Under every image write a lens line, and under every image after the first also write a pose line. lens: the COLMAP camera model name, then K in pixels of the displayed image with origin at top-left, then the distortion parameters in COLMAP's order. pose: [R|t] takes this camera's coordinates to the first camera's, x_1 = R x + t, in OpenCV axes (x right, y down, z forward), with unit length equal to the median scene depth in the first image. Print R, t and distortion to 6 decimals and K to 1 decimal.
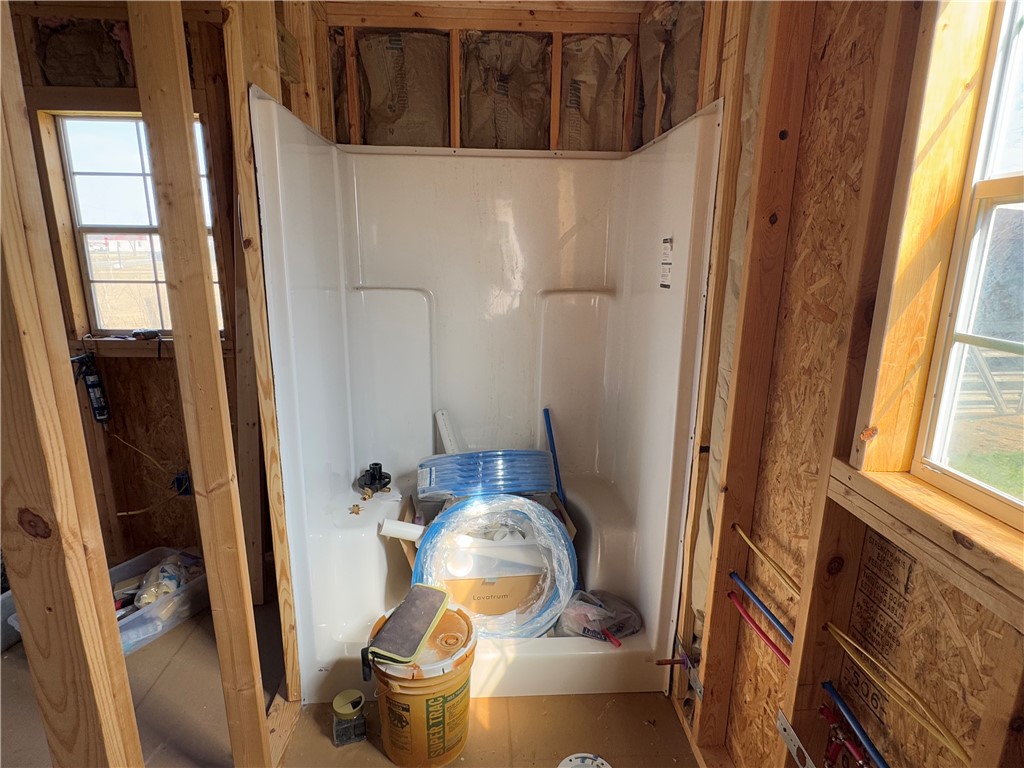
lens RADIAL K [[564.7, 0, 510.6], [0, 564.7, 385.8], [0, 0, 1]] dist [-0.008540, 0.000518]
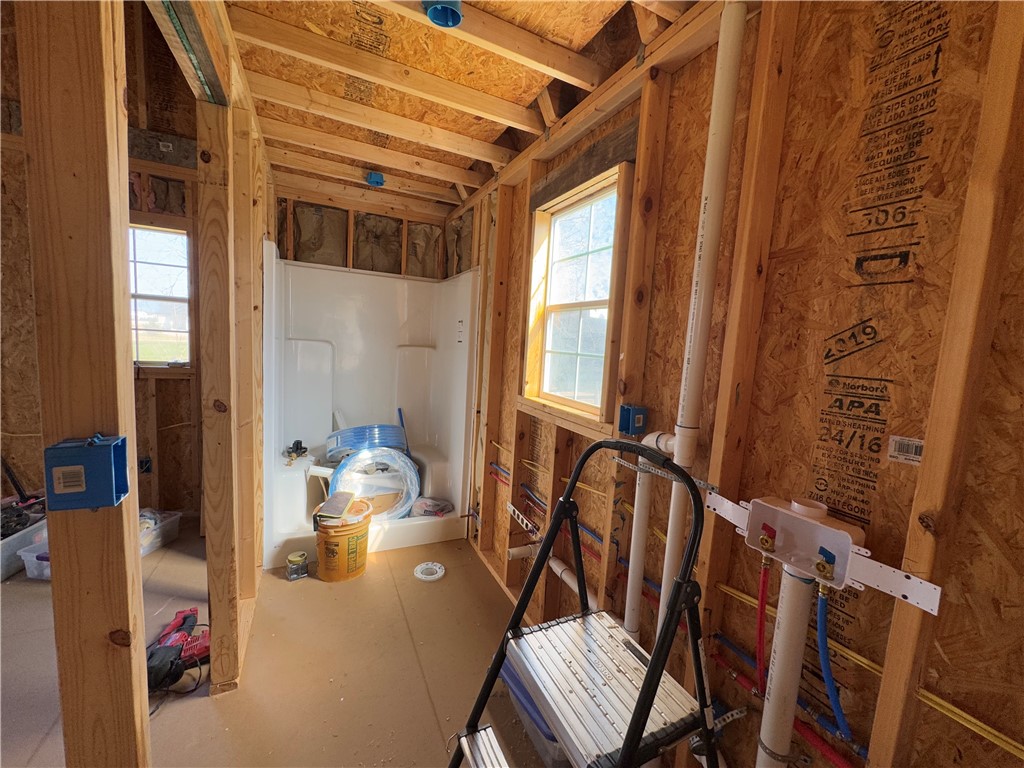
lens RADIAL K [[410.3, 0, 513.3], [0, 410.3, 386.1], [0, 0, 1]] dist [-0.010590, 0.000460]
pose [[0.924855, 0.005098, 0.380286, -0.126073], [0.039723, 0.993146, -0.109920, 0.160509], [-0.378240, 0.116766, 0.918314, -0.473827]]
